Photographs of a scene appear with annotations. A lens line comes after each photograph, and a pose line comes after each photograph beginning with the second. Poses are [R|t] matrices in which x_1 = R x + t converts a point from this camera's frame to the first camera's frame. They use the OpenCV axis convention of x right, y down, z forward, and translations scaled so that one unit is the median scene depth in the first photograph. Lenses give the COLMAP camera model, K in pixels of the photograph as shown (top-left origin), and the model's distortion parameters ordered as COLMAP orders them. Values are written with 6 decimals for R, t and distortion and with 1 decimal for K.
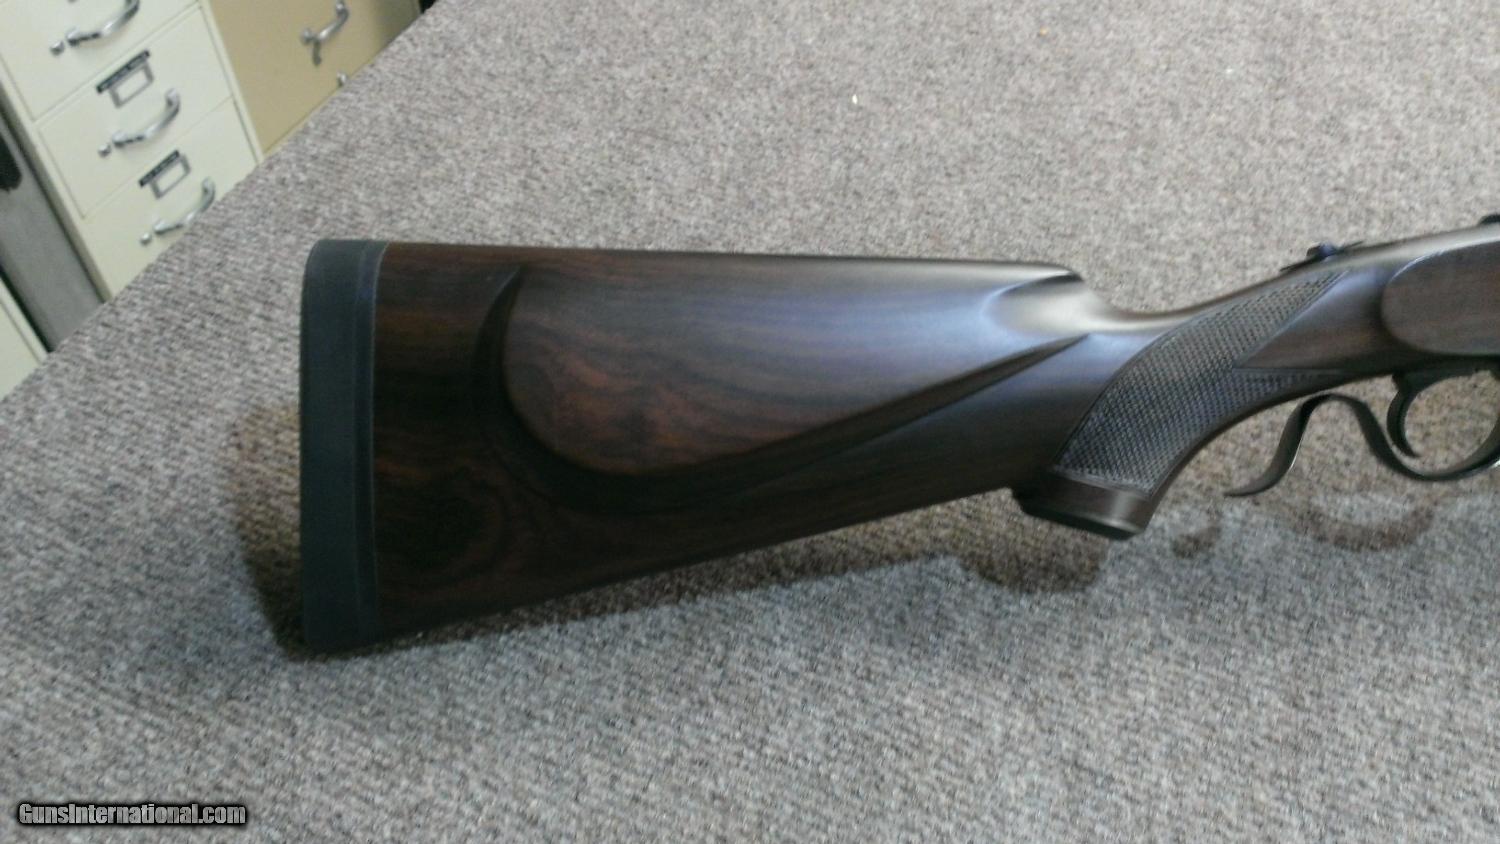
lens RADIAL K [[1209.7, 0, 750.0], [0, 1209.7, 422.0], [0, 0, 1]] dist [0.162669, -0.302205]
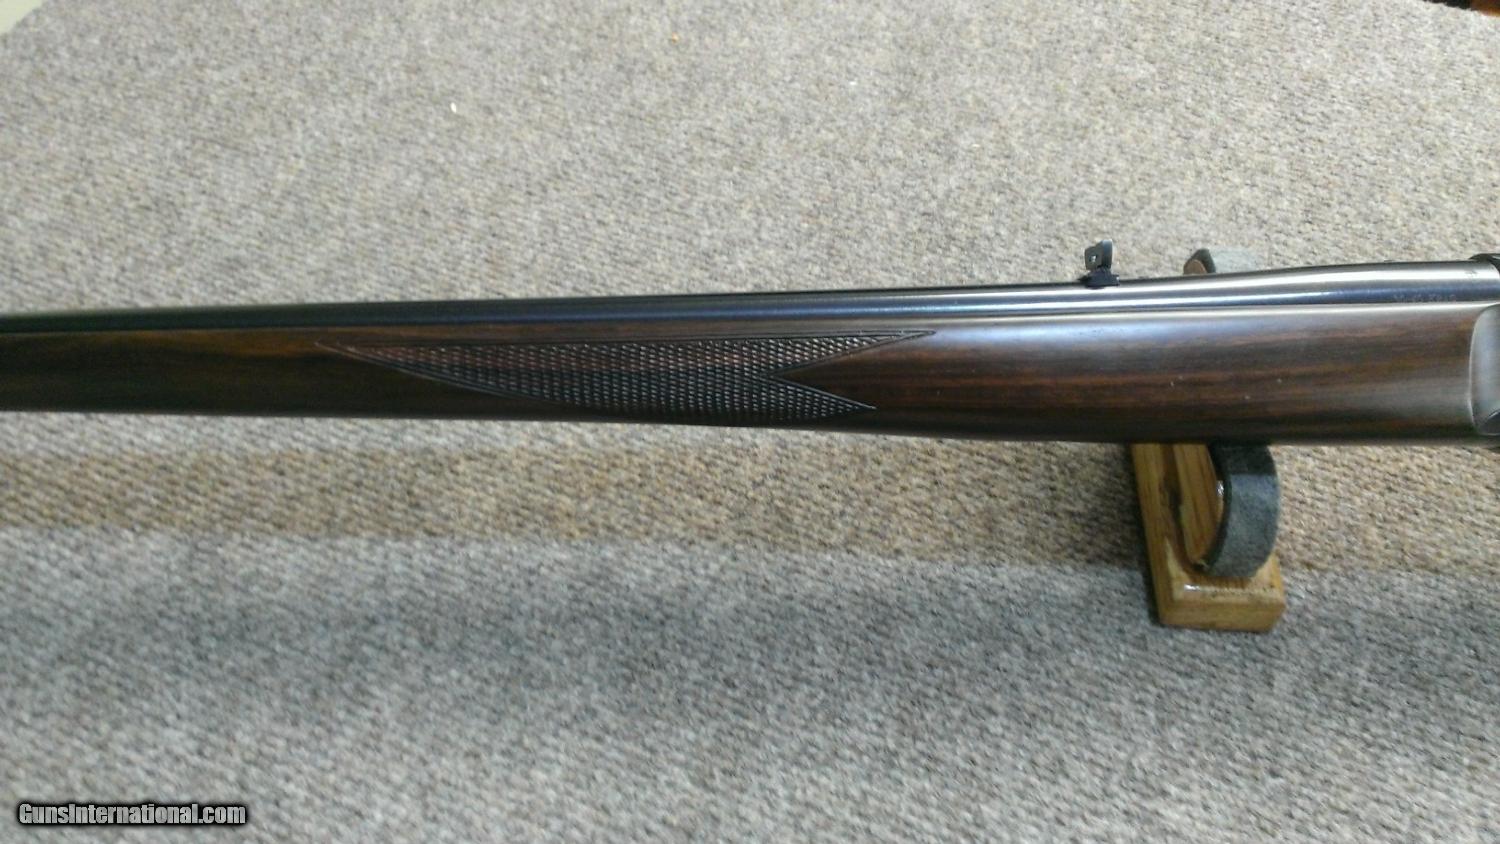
lens RADIAL K [[1209.7, 0, 750.0], [0, 1209.7, 422.0], [0, 0, 1]] dist [0.162669, -0.302205]
pose [[0.999945, 0.001709, 0.010306, 0.332320], [-0.002006, 0.999580, 0.028903, -0.054146], [-0.010252, -0.028922, 0.999529, 0.048917]]
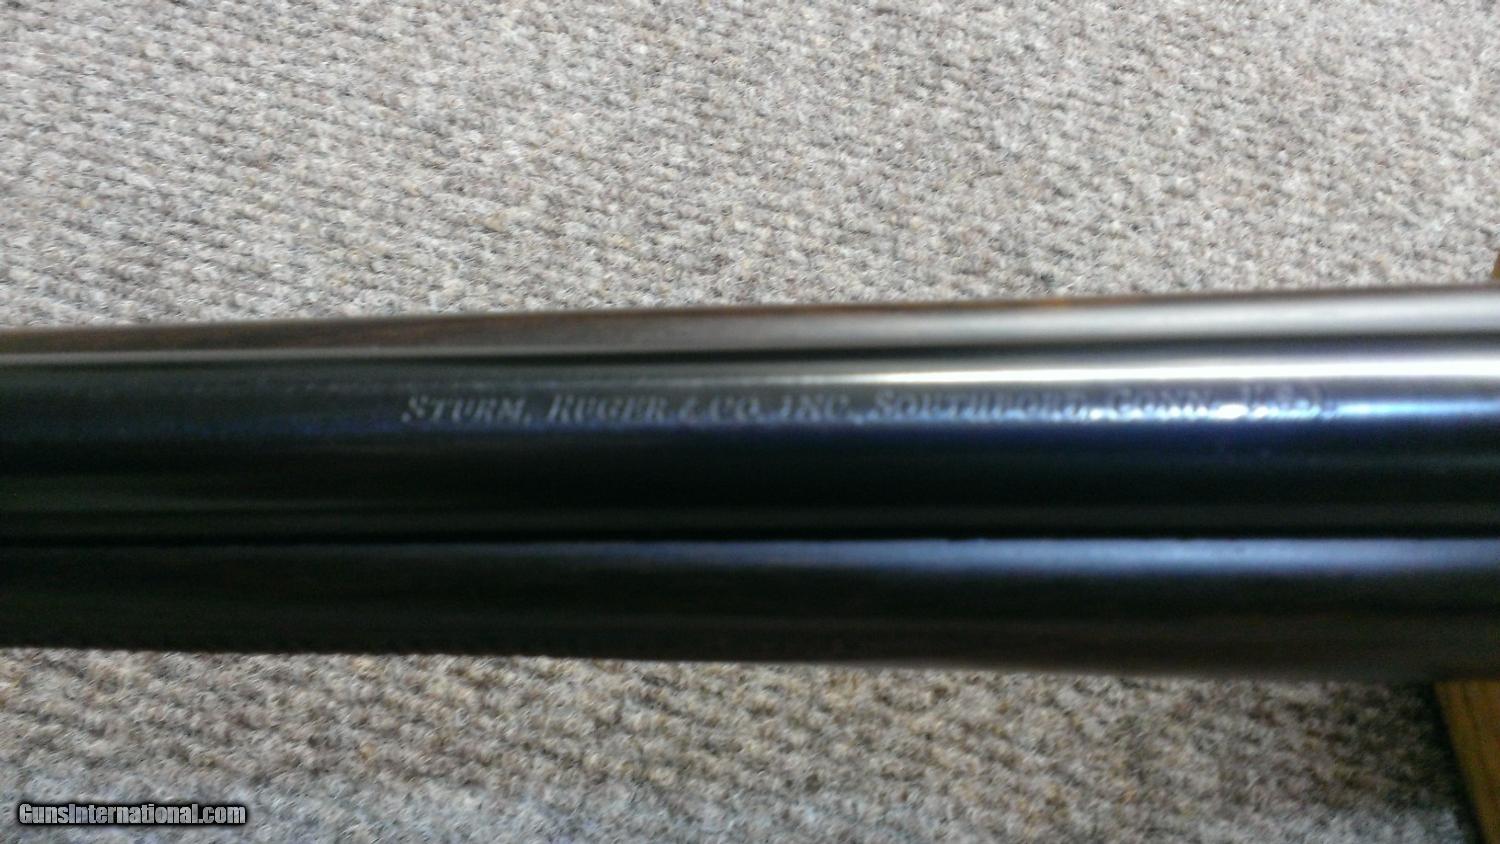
lens RADIAL K [[1209.7, 0, 750.0], [0, 1209.7, 422.0], [0, 0, 1]] dist [0.162669, -0.302205]
pose [[0.982957, -0.097742, 0.155699, 0.340268], [0.060300, 0.971511, 0.229195, -0.147786], [-0.173665, -0.215901, 0.960847, 0.528168]]
